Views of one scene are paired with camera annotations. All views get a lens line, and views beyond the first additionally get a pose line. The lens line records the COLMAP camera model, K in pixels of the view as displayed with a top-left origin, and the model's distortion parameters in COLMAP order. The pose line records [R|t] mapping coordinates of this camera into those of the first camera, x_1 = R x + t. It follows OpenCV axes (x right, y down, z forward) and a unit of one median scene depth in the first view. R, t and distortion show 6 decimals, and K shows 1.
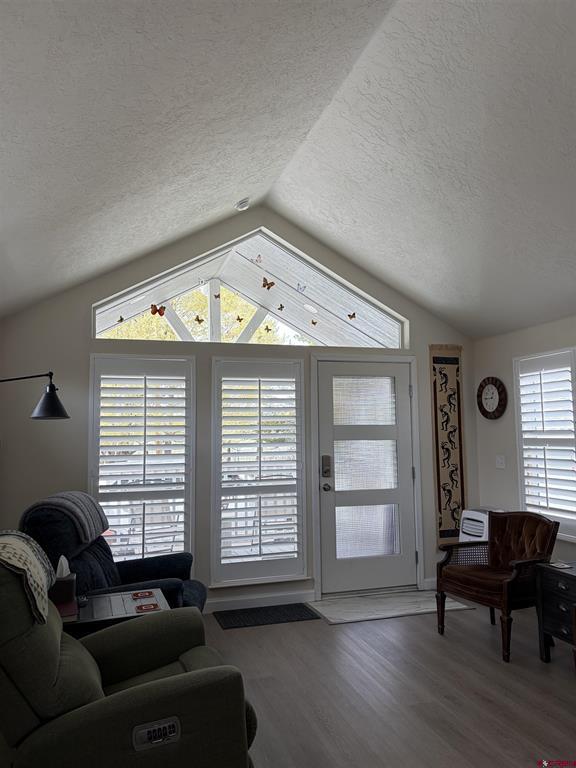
lens RADIAL K [[580.2, 0, 287.9], [0, 580.2, 380.9], [0, 0, 1]] dist [0.043761, -0.032326]
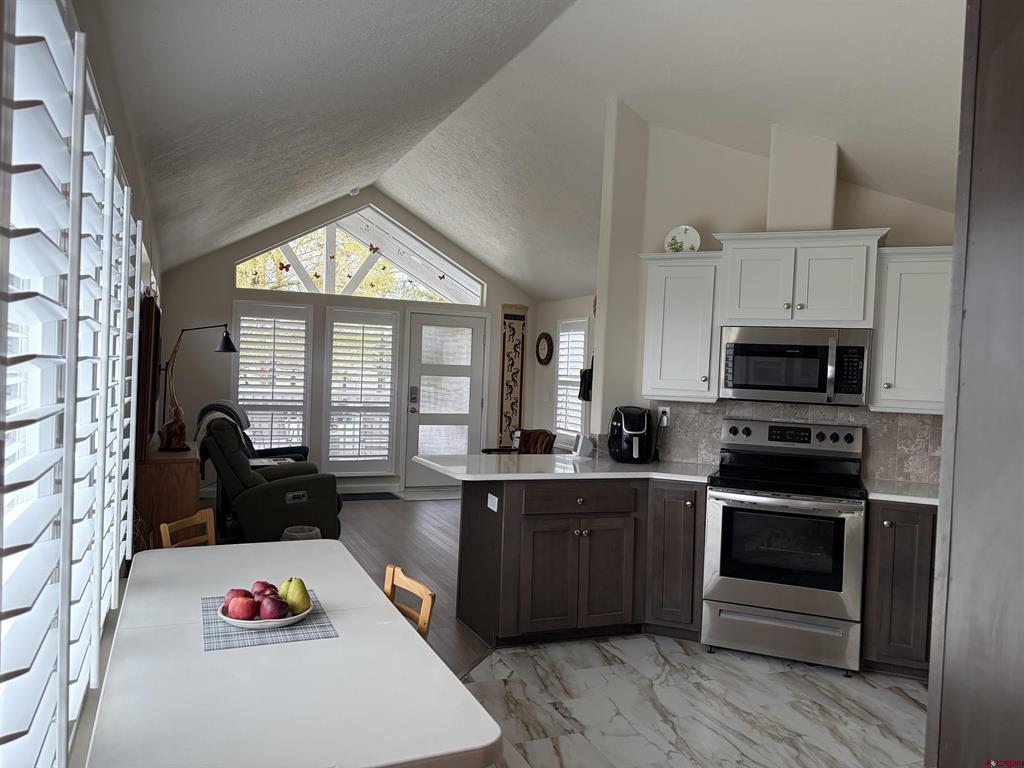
lens RADIAL K [[773.7, 0, 514.1], [0, 773.7, 407.2], [0, 0, 1]] dist [0.043761, -0.032326]
pose [[0.992892, 0.046239, 0.109673, 0.100320], [-0.061221, 0.988617, 0.137437, -0.078247], [-0.102069, -0.143175, 0.984420, -0.746692]]
